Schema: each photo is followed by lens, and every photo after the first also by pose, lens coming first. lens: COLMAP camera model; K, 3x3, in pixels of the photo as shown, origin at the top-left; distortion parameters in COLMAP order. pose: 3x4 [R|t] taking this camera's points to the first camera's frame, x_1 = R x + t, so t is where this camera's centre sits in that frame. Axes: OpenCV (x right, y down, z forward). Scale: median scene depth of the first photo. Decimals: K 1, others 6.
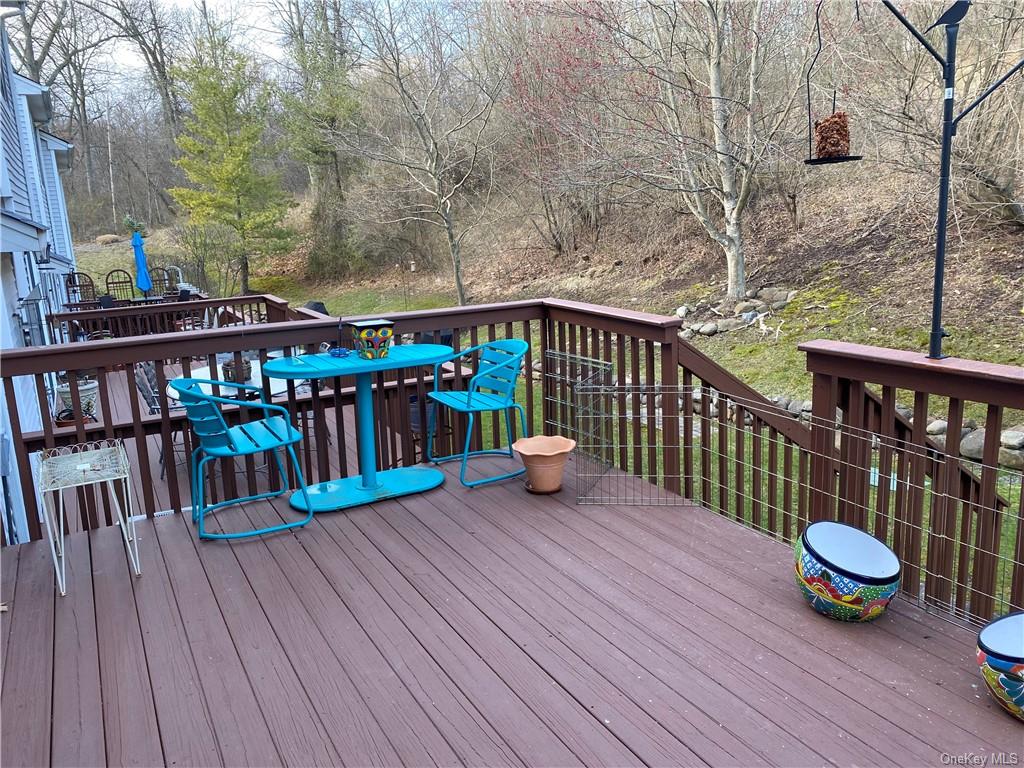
lens RADIAL K [[768.1, 0, 511.2], [0, 768.1, 389.3], [0, 0, 1]] dist [0.026776, -0.007904]
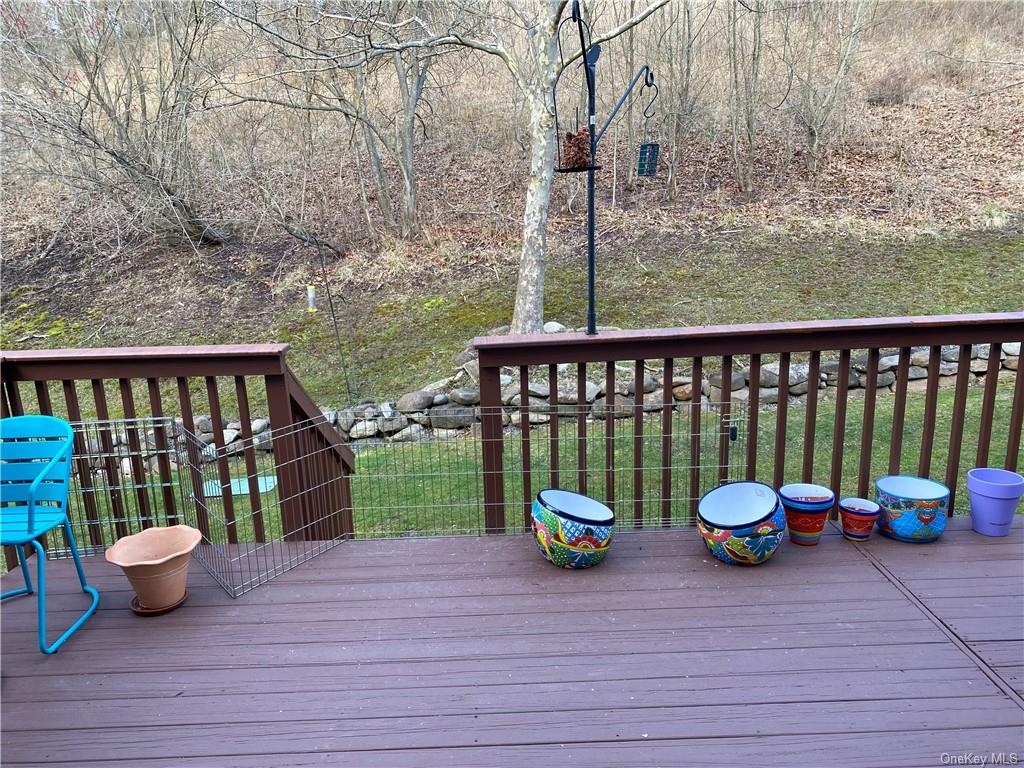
lens RADIAL K [[768.1, 0, 511.4], [0, 768.1, 379.4], [0, 0, 1]] dist [0.026776, -0.007904]
pose [[0.488510, -0.186731, 0.852343, -0.504688], [0.218331, 0.971918, 0.087794, -0.090019], [-0.844801, 0.143205, 0.515561, 0.418931]]
